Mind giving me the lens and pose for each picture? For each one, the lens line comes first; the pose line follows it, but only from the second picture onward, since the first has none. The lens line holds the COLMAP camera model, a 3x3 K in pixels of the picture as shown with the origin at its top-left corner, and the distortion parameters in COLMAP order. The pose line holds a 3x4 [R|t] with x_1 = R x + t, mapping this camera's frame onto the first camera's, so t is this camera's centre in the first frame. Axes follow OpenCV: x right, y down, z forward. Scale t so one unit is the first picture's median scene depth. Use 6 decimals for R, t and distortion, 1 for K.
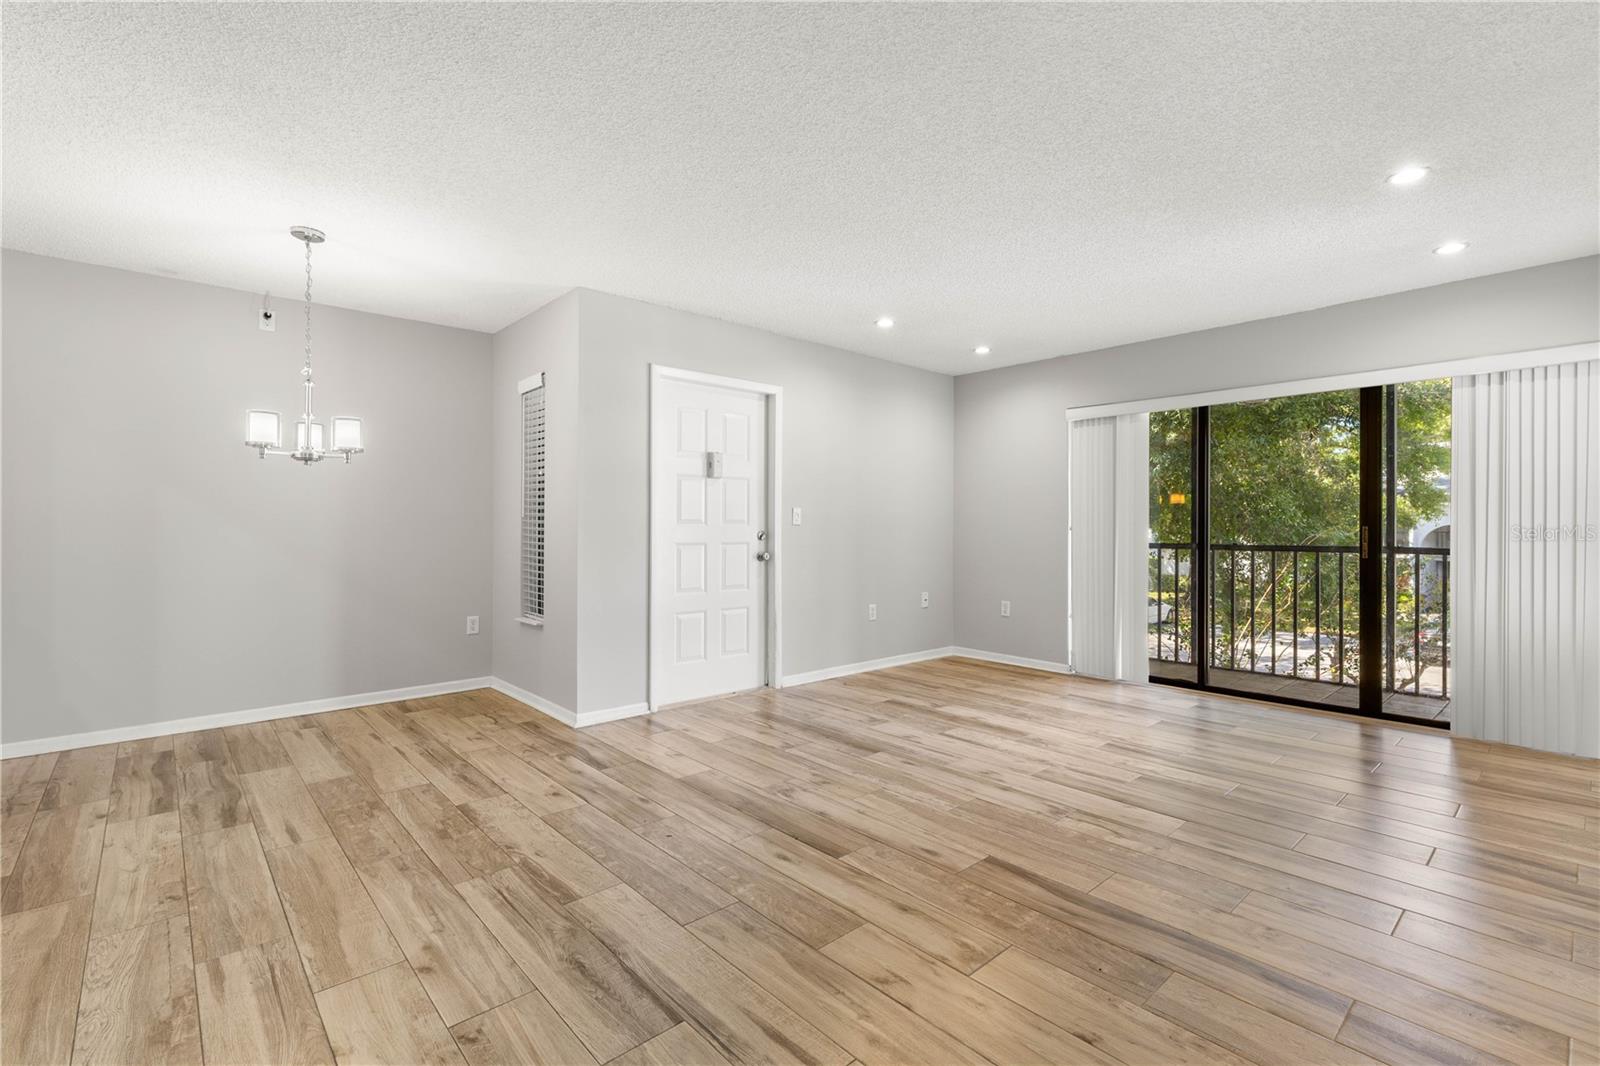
lens RADIAL K [[727.1, 0, 809.2], [0, 727.1, 524.0], [0, 0, 1]] dist [0.005364, 0.000189]
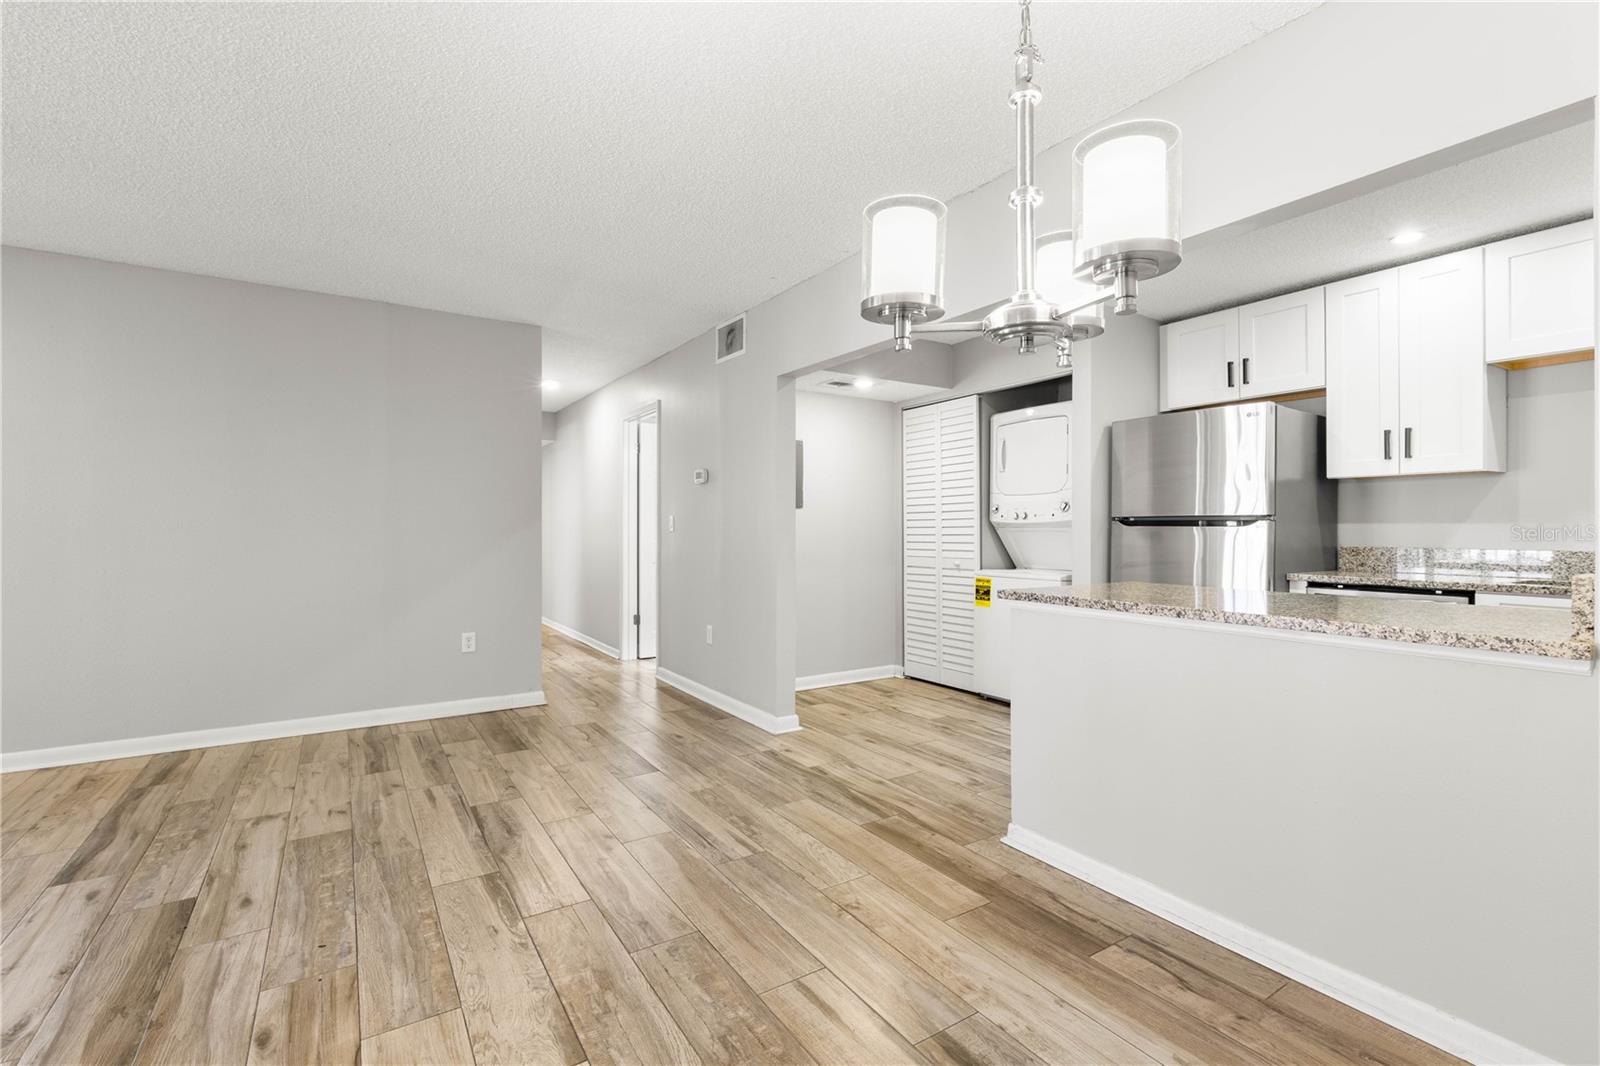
lens RADIAL K [[720.6, 0, 815.9], [0, 720.6, 529.2], [0, 0, 1]] dist [-0.006057, 0.000850]
pose [[-0.988547, -0.004703, 0.150839, -0.671923], [-0.004523, 0.999989, 0.001540, -0.005056], [-0.150844, 0.000841, -0.988557, 1.378690]]
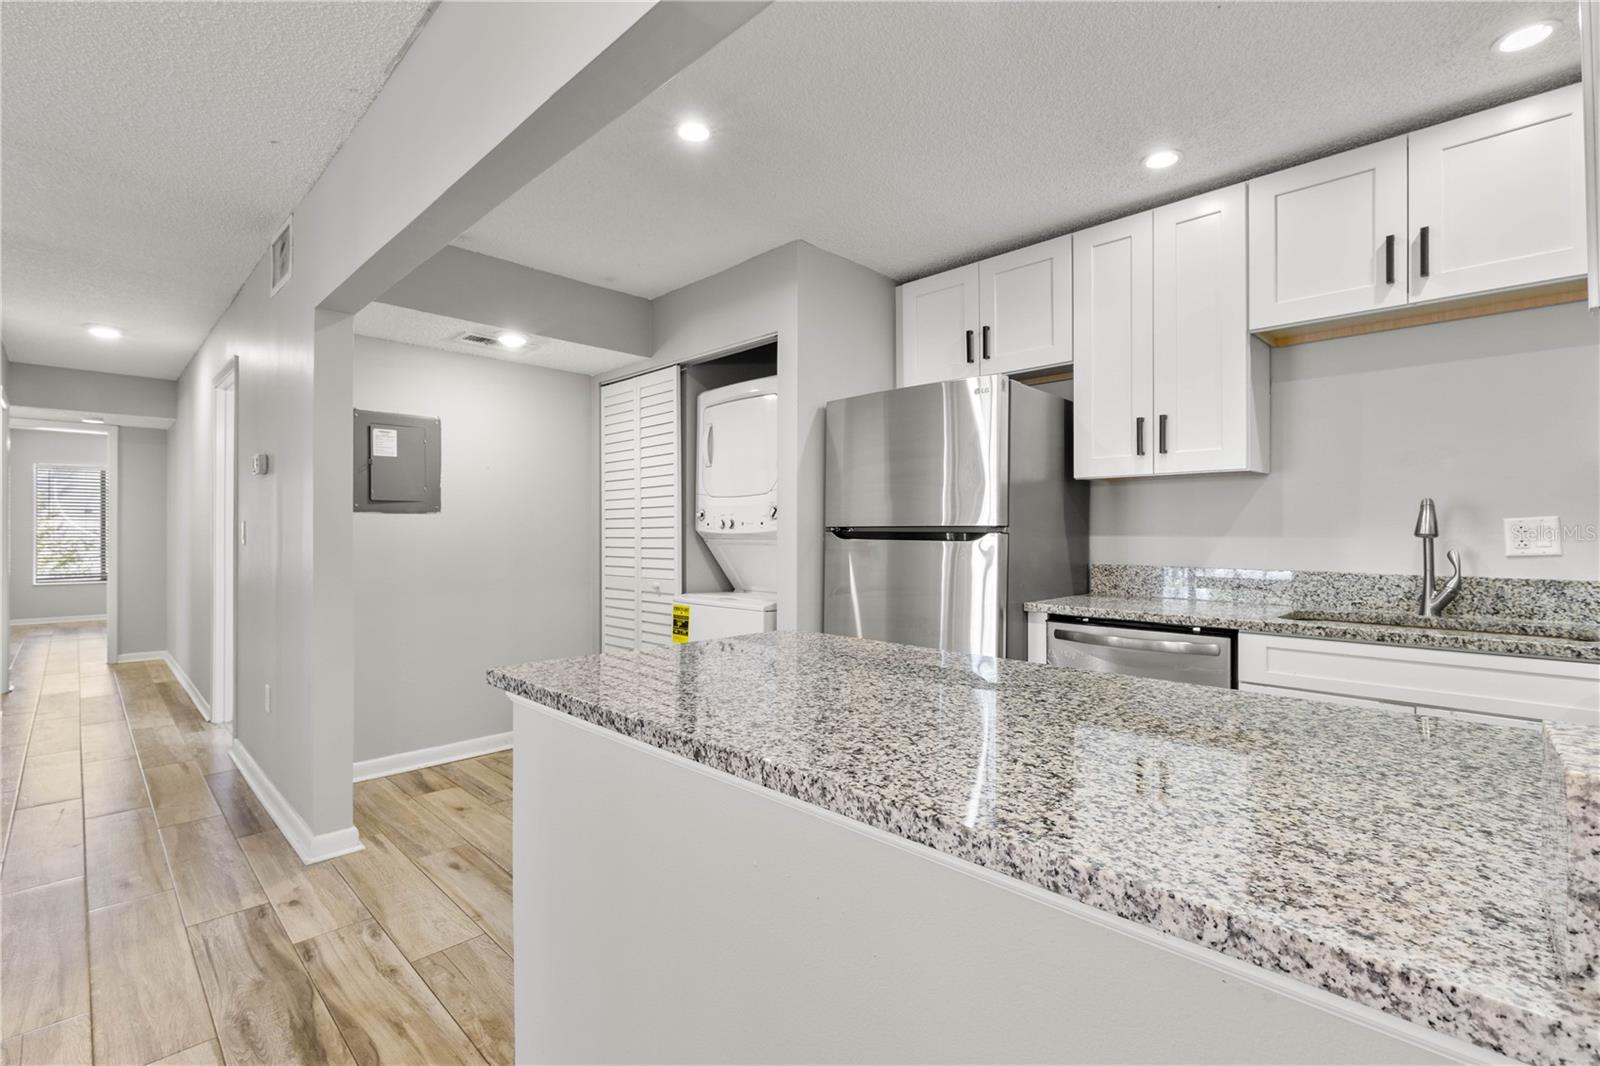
lens RADIAL K [[715.4, 0, 816.3], [0, 715.4, 531.9], [0, 0, 1]] dist [0.001065, -0.000860]
pose [[-0.997504, -0.005240, -0.070418, -0.924871], [-0.005223, 0.999986, -0.000430, -0.020110], [0.070420, -0.000061, -0.997517, 0.985394]]
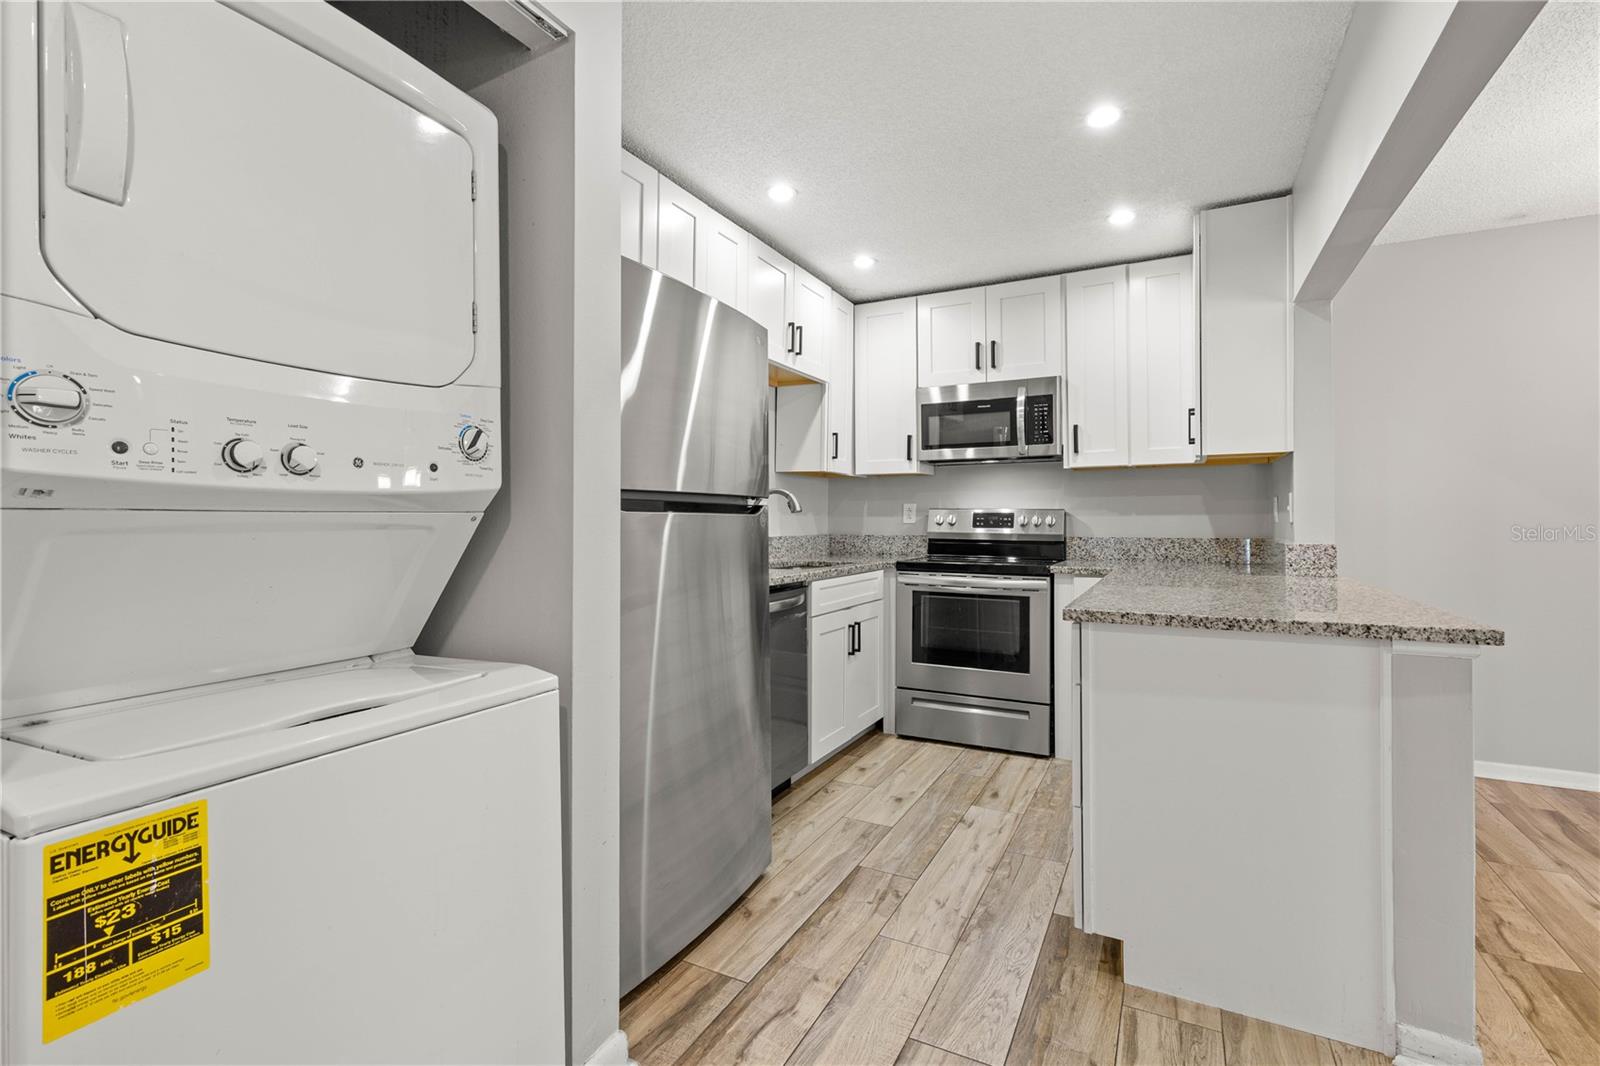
lens RADIAL K [[719.4, 0, 805.1], [0, 719.4, 512.1], [0, 0, 1]] dist [0.001082, -0.000061]
pose [[0.347205, -0.013157, -0.937697, -0.483047], [0.001103, 0.999907, -0.013621, -0.003798], [0.937789, 0.003695, 0.347187, -0.035648]]
